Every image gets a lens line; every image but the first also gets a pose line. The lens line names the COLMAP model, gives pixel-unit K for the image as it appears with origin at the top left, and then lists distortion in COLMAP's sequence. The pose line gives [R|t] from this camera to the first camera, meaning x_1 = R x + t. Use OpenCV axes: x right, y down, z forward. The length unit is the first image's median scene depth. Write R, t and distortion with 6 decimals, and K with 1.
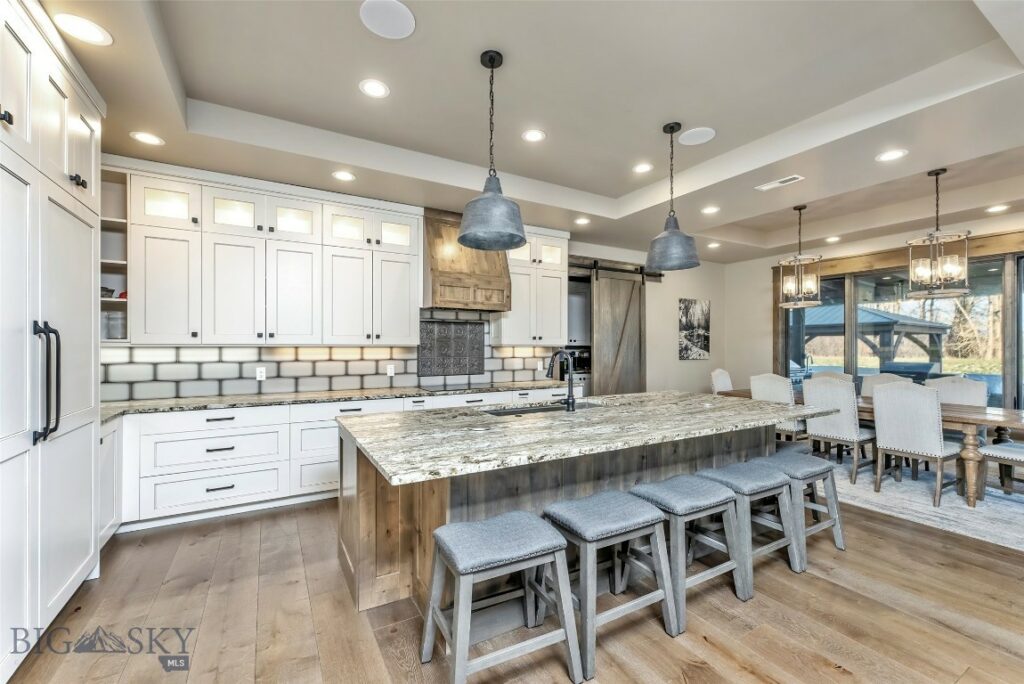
lens RADIAL K [[425.6, 0, 512.2], [0, 425.6, 346.4], [0, 0, 1]] dist [-0.049362, 0.000025]
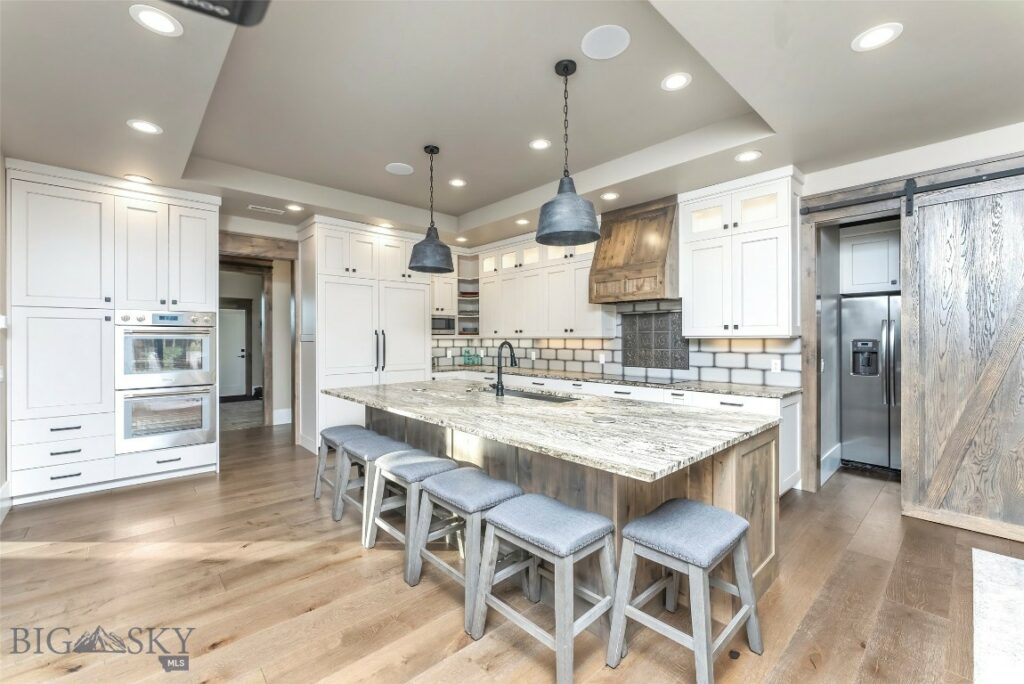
lens RADIAL K [[420.9, 0, 496.0], [0, 420.9, 336.5], [0, 0, 1]] dist [-0.000470, -0.000021]
pose [[0.201184, -0.004269, -0.979544, 0.776034], [0.001800, 0.999990, -0.003988, -0.001020], [0.979552, -0.000961, 0.201190, 0.473584]]
